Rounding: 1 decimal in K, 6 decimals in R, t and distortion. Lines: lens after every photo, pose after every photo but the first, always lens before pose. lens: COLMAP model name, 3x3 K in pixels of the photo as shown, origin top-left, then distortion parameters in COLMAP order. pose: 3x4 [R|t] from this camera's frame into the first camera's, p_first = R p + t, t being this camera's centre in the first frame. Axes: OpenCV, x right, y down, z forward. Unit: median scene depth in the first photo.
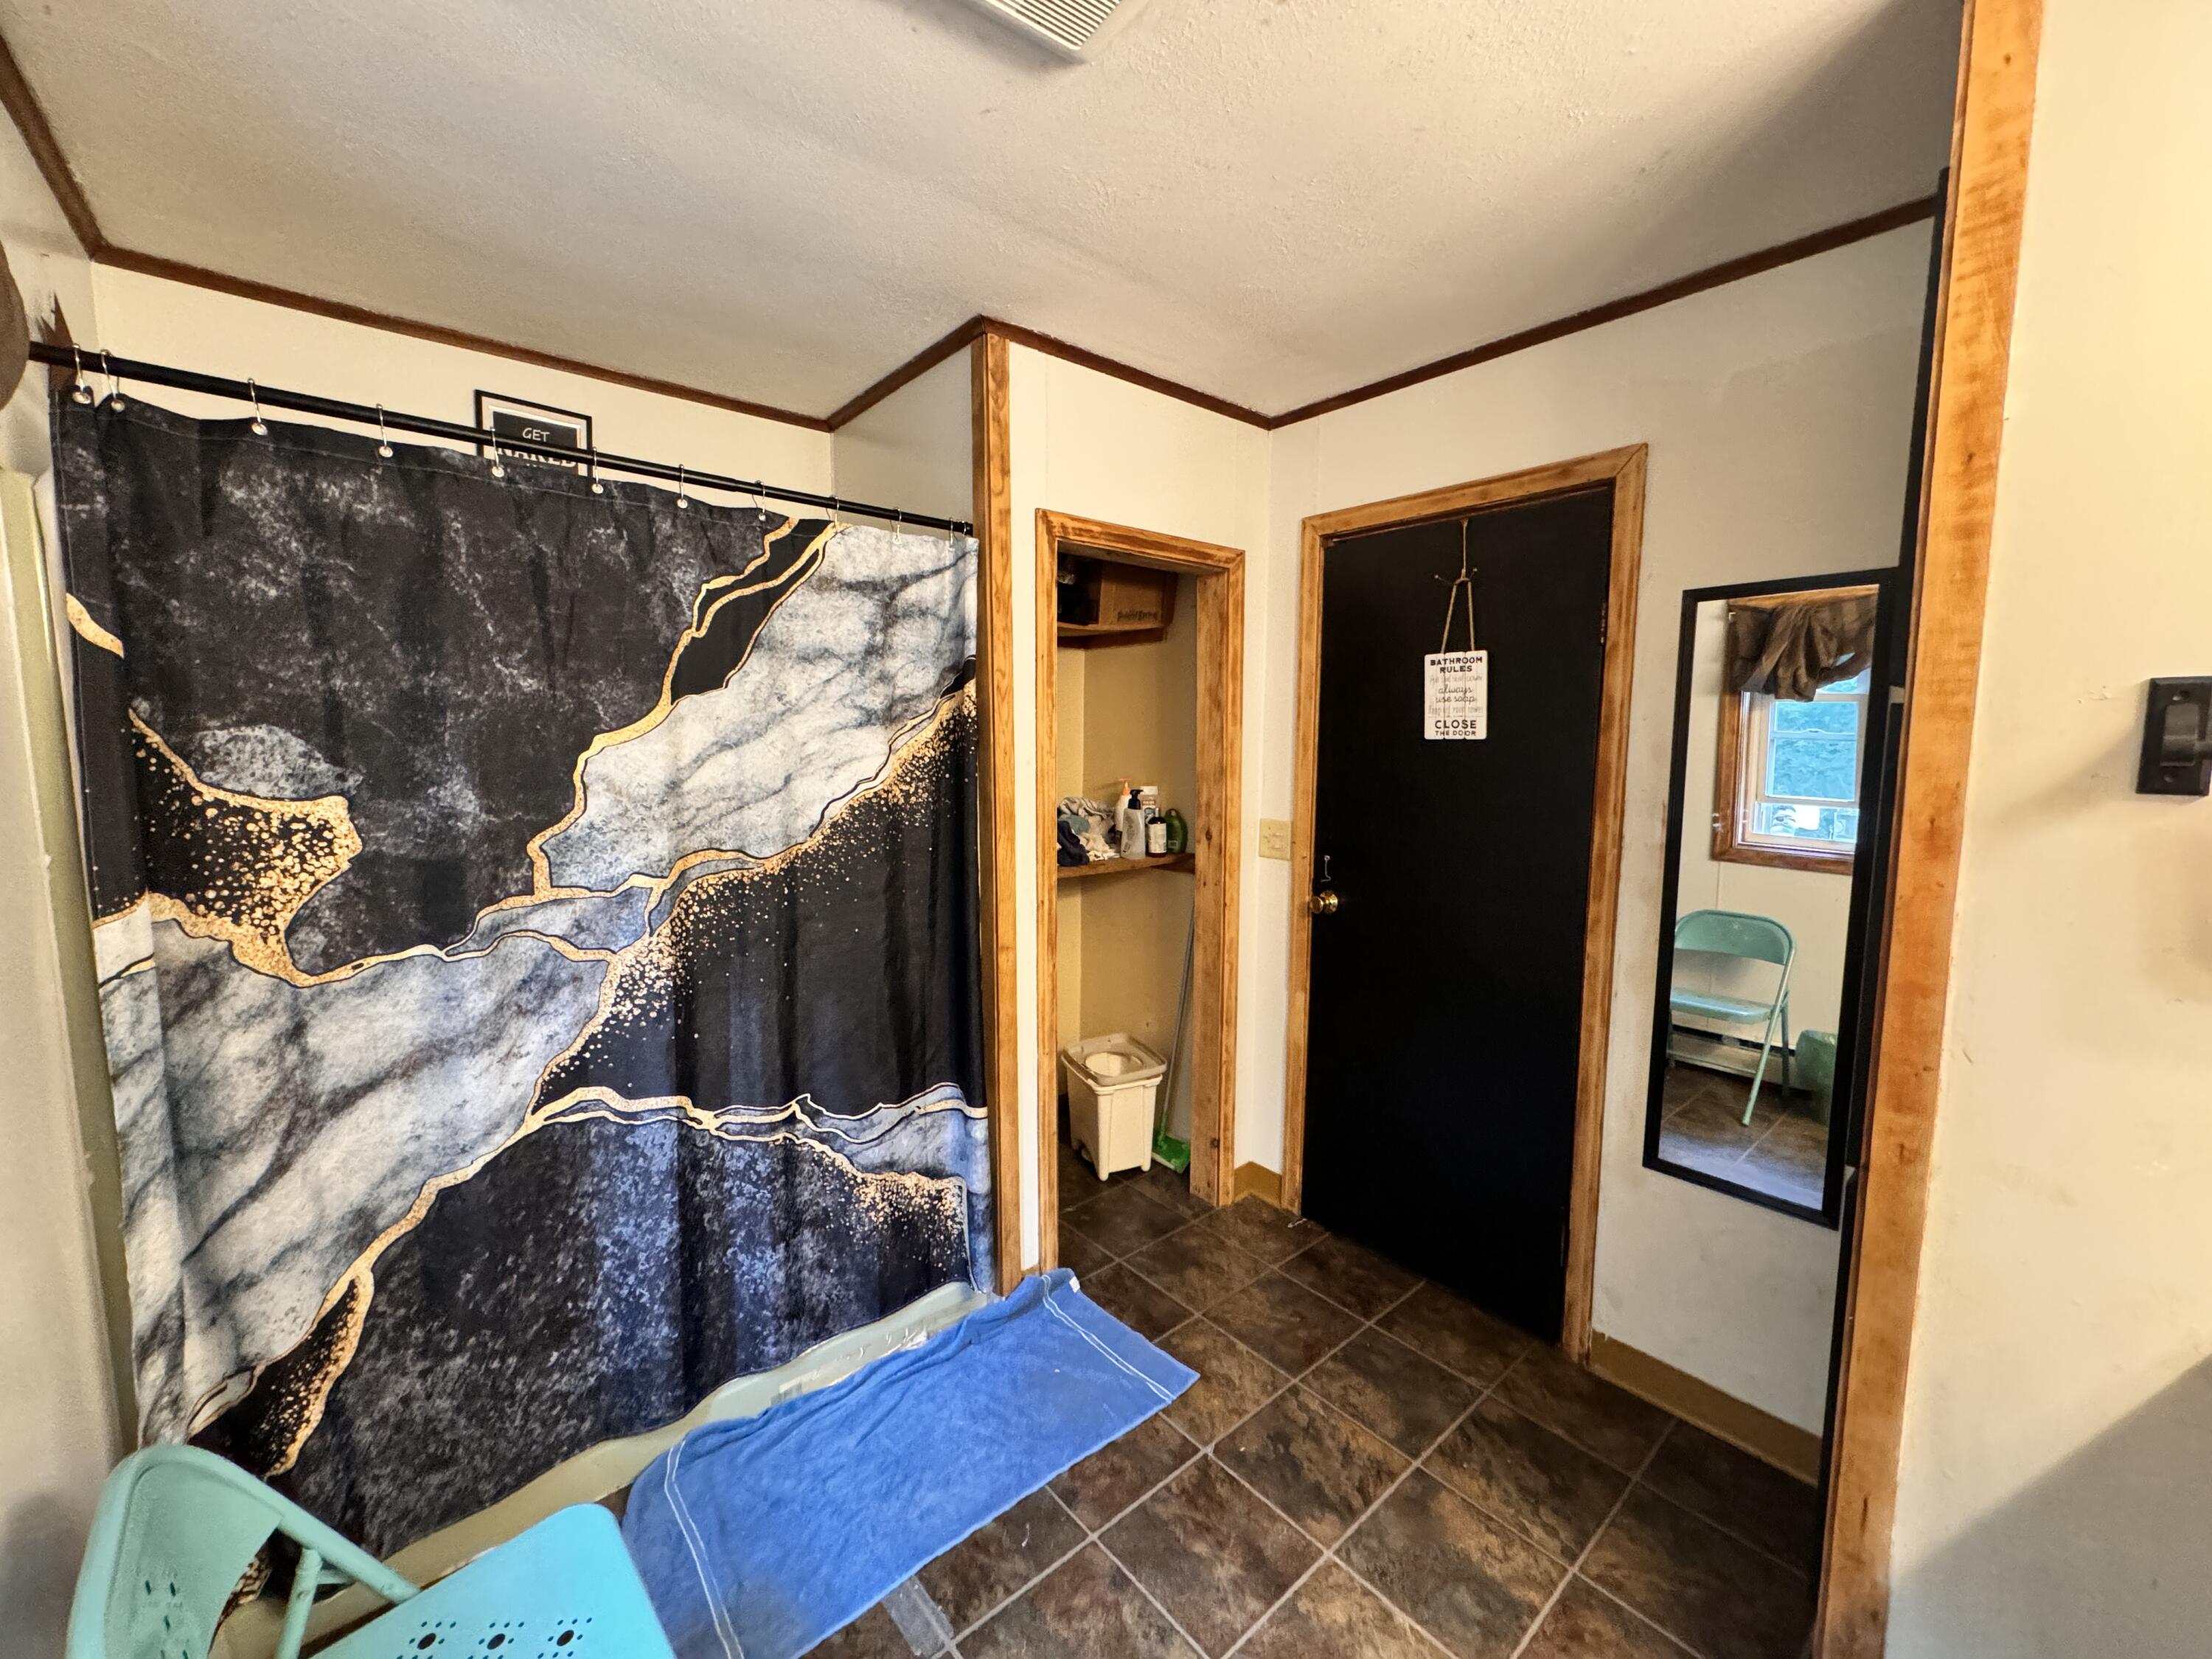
lens RADIAL K [[881.0, 0, 1106.8], [0, 881.0, 828.8], [0, 0, 1]] dist [-0.005805, 0.000522]
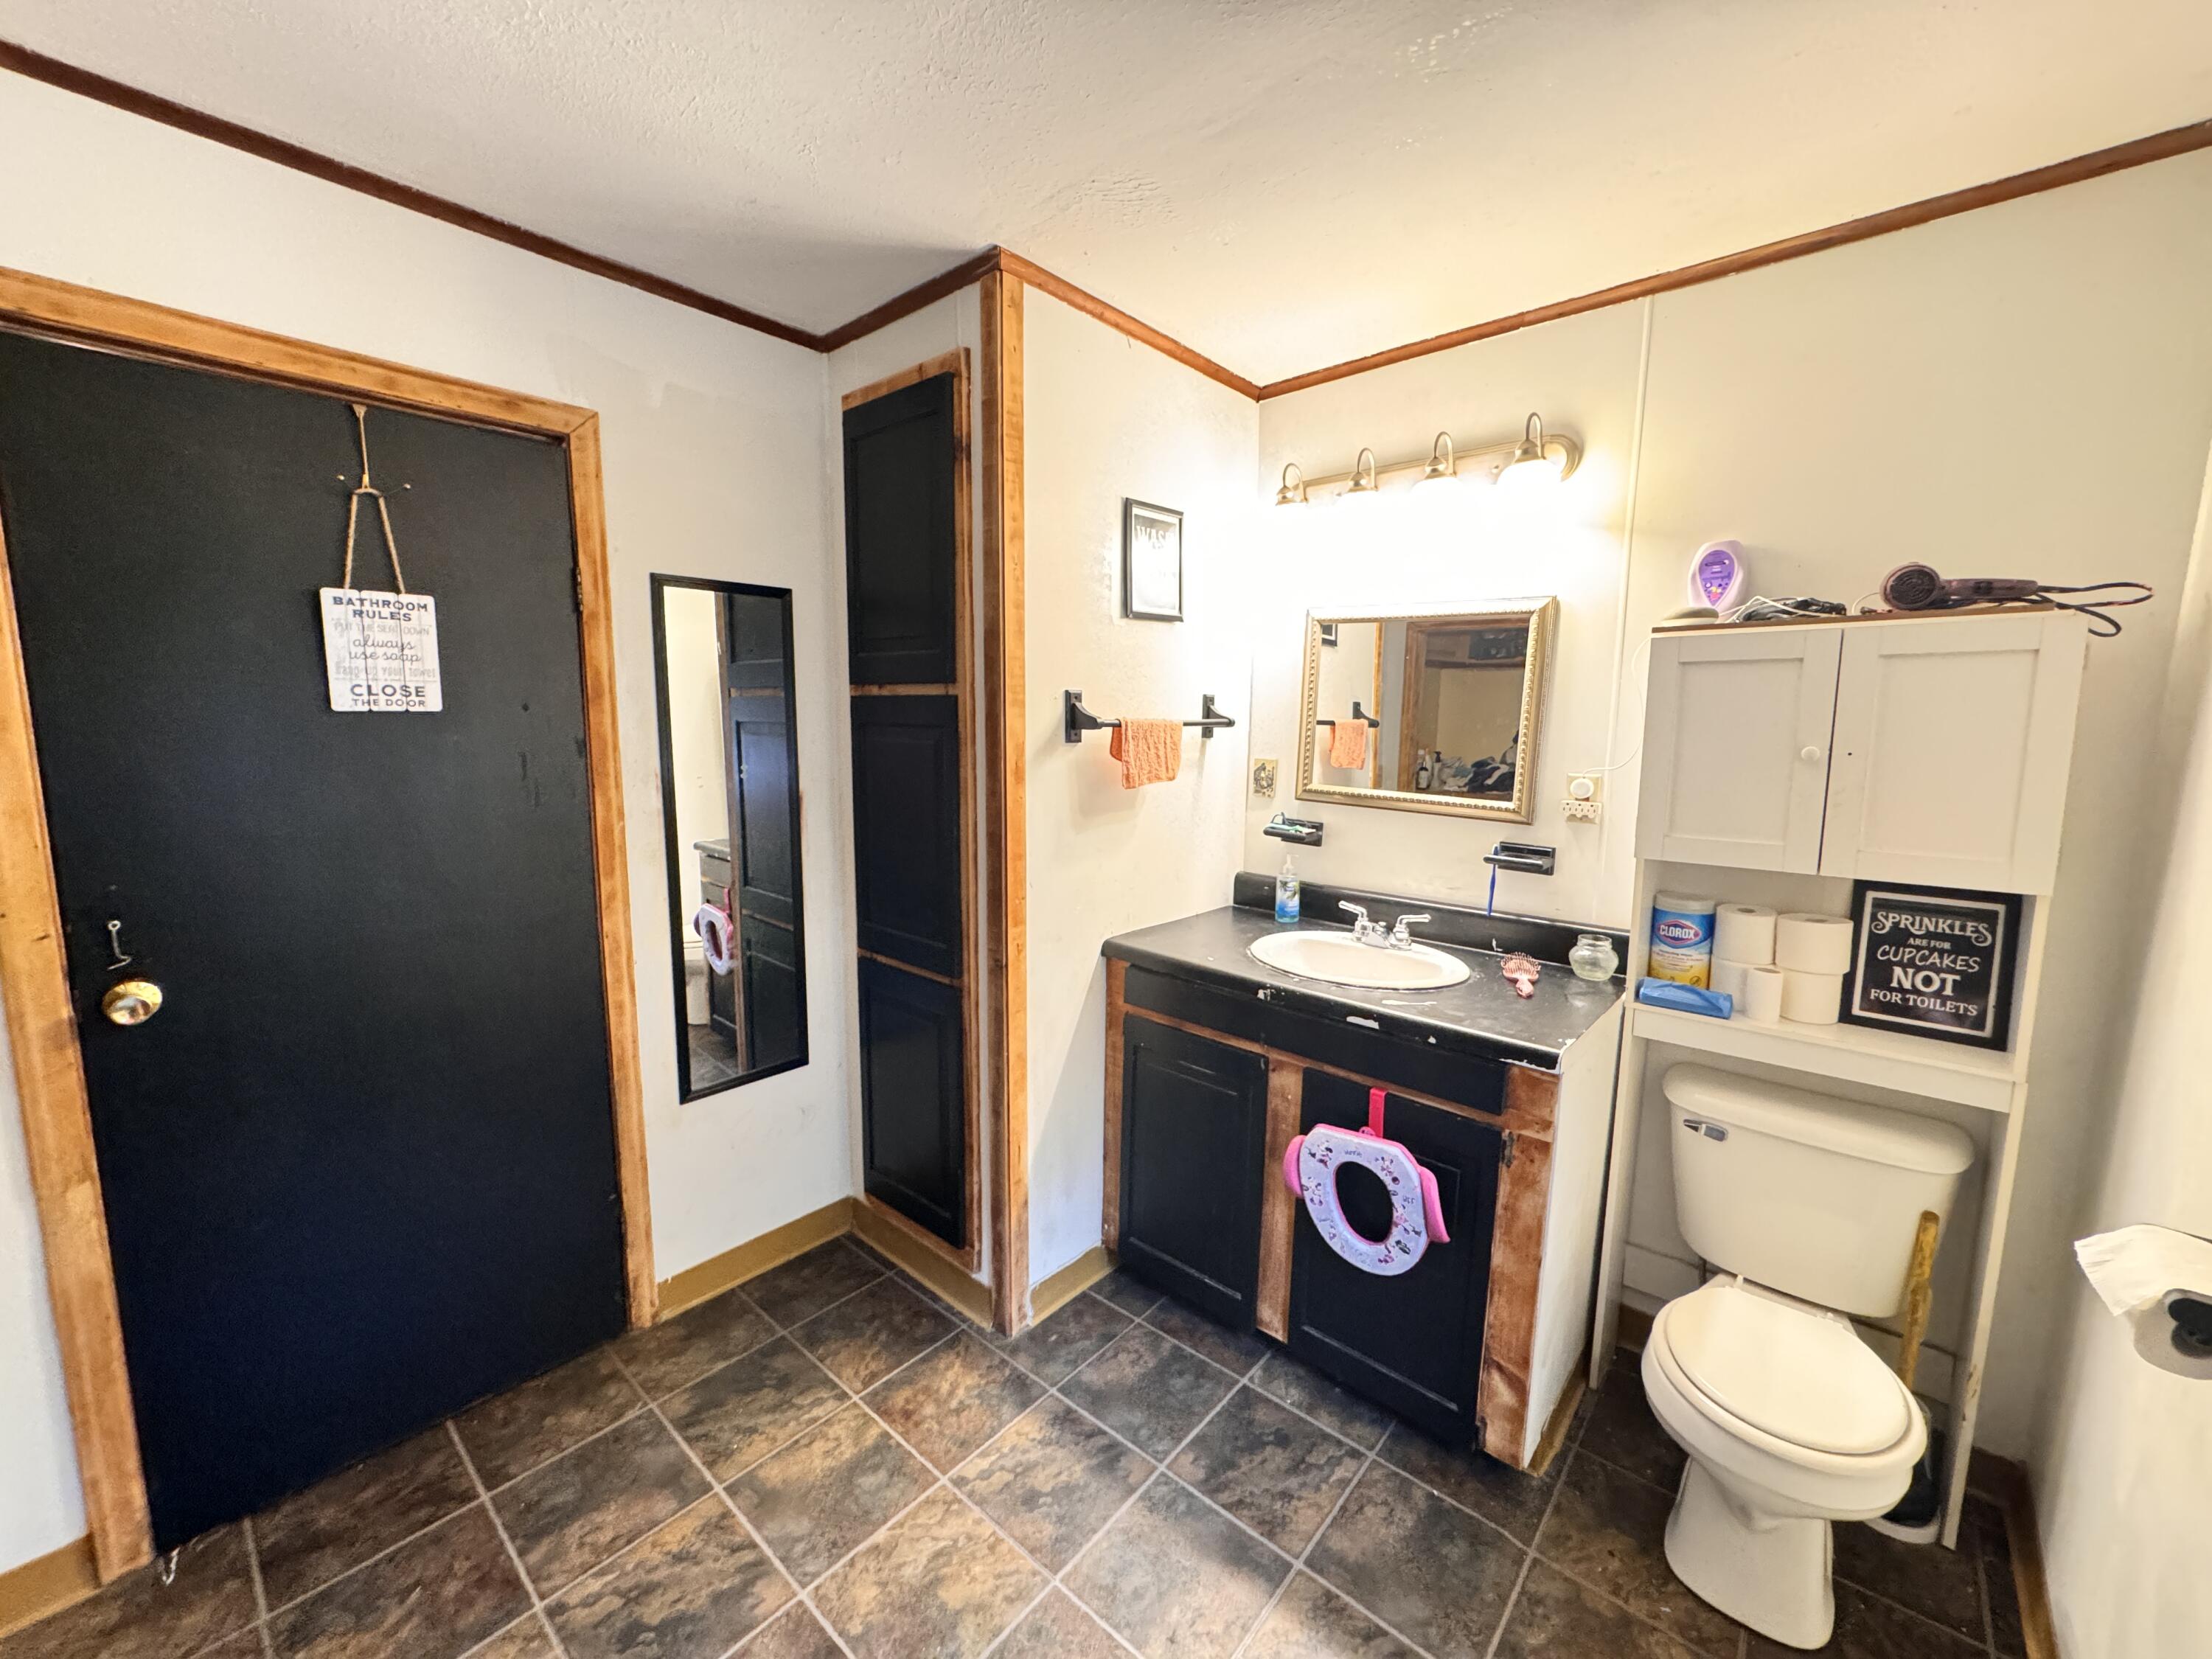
lens RADIAL K [[881.0, 0, 1105.0], [0, 881.0, 828.7], [0, 0, 1]] dist [-0.005805, 0.000522]
pose [[-0.147295, -0.141068, 0.978981, -0.494882], [0.083664, 0.984453, 0.154444, -0.079247], [-0.985548, 0.104654, -0.133202, 0.600720]]
